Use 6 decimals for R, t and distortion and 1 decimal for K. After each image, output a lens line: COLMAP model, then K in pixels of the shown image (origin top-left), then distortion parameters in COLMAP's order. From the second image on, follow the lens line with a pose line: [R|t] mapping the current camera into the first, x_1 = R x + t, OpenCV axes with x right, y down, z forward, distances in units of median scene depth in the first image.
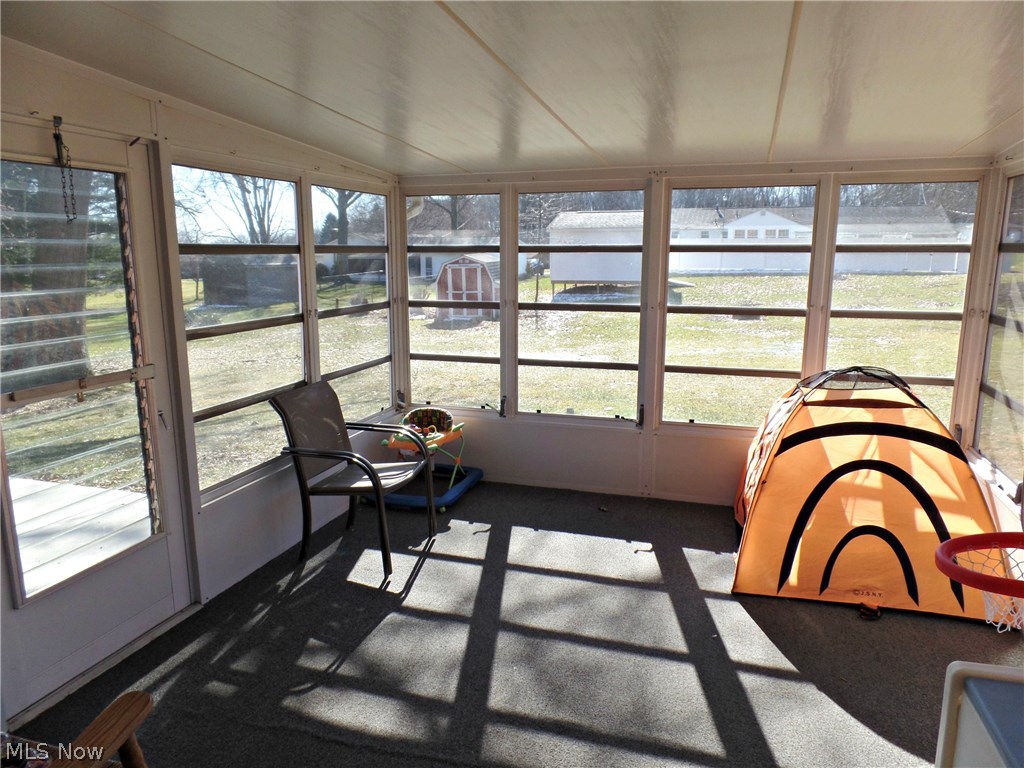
lens RADIAL K [[694.0, 0, 512.2], [0, 694.0, 383.8], [0, 0, 1]] dist [-0.013820, 0.004267]
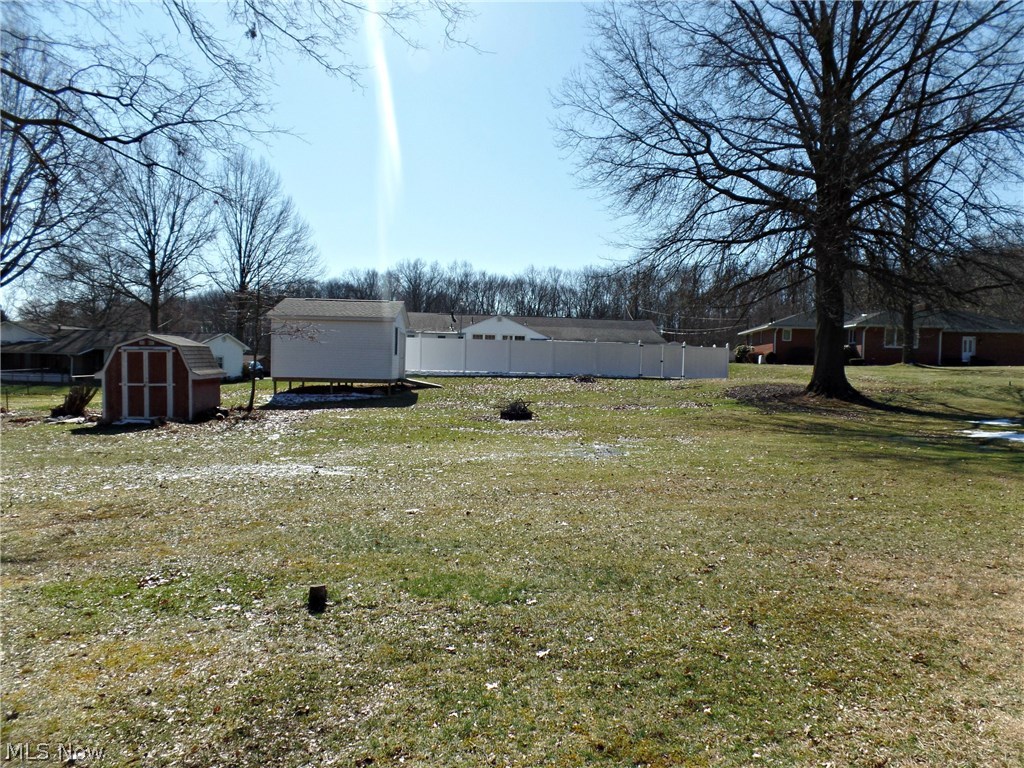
lens RADIAL K [[694.0, 0, 508.6], [0, 694.0, 383.7], [0, 0, 1]] dist [-0.013820, 0.004267]
pose [[0.927026, 0.017643, 0.374582, 0.008476], [0.042898, 0.987346, -0.152670, -0.005251], [-0.372536, 0.157597, 0.914538, 0.154971]]
